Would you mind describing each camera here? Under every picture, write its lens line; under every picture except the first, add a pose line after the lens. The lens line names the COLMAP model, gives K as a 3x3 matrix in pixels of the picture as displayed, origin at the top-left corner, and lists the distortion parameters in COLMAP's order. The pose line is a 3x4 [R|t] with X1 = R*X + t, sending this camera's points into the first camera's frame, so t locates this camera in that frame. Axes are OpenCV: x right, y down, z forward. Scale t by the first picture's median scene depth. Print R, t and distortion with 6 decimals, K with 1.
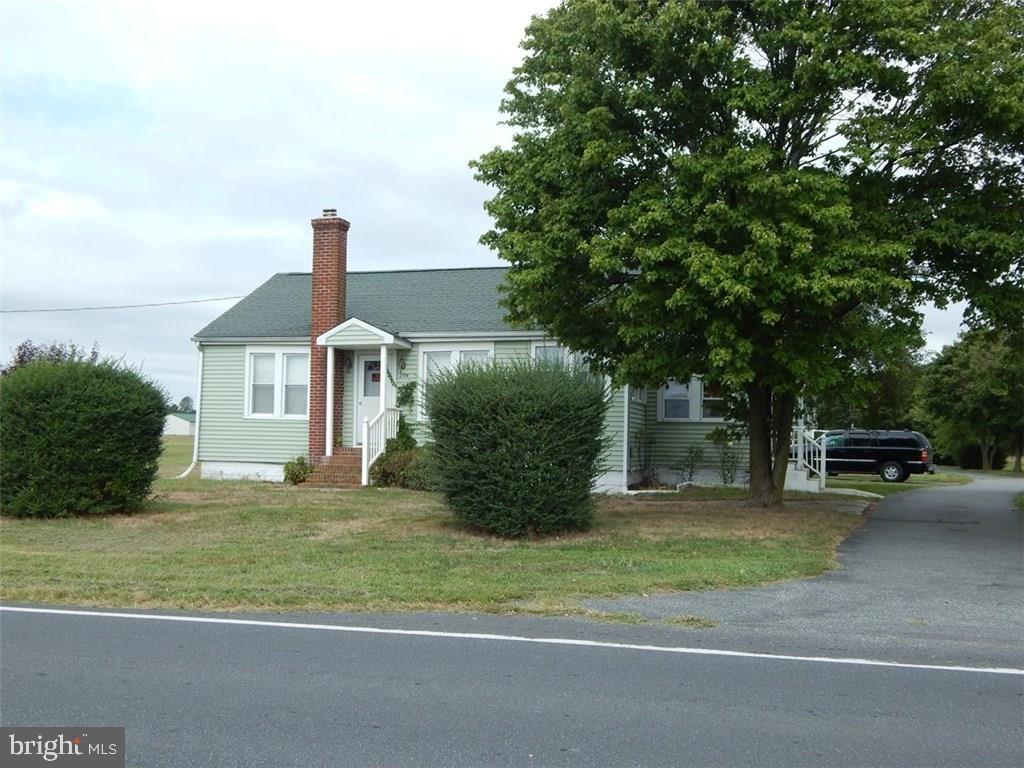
lens RADIAL K [[1000.2, 0, 512.0], [0, 1000.2, 384.0], [0, 0, 1]] dist [-0.015088, -0.025342]
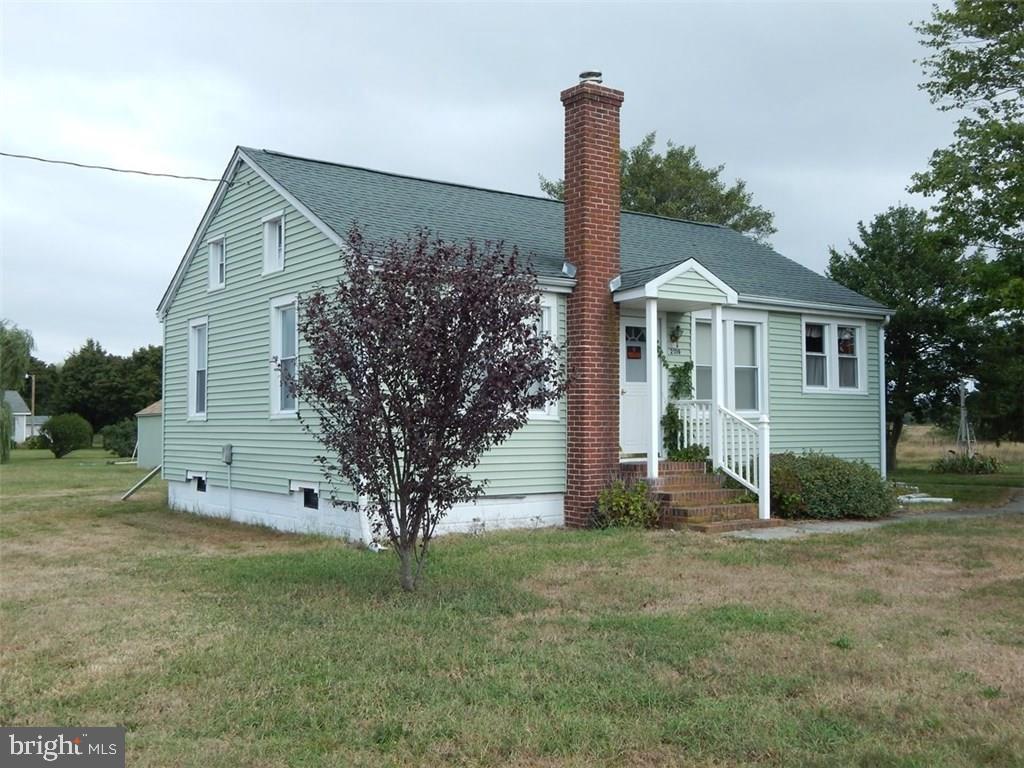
lens RADIAL K [[1000.2, 0, 512.0], [0, 1000.2, 384.0], [0, 0, 1]] dist [-0.015088, -0.025342]
pose [[0.608010, 0.011243, 0.793850, -0.700443], [-0.022853, 0.999733, 0.003344, 0.013049], [-0.793600, -0.020175, 0.608105, 0.681773]]
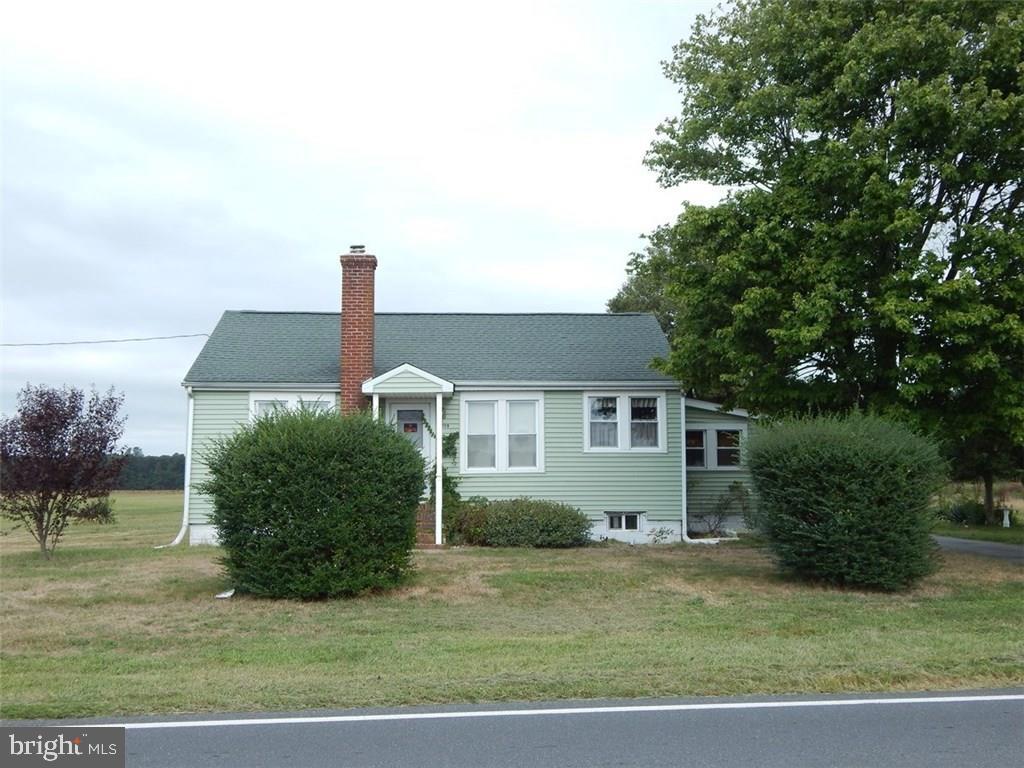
lens RADIAL K [[1000.2, 0, 512.0], [0, 1000.2, 384.0], [0, 0, 1]] dist [-0.015088, -0.025342]
pose [[0.942614, 0.012697, 0.333644, -0.362124], [0.003625, 0.998829, -0.048252, -0.002084], [-0.333865, 0.046692, 0.941464, 0.092131]]
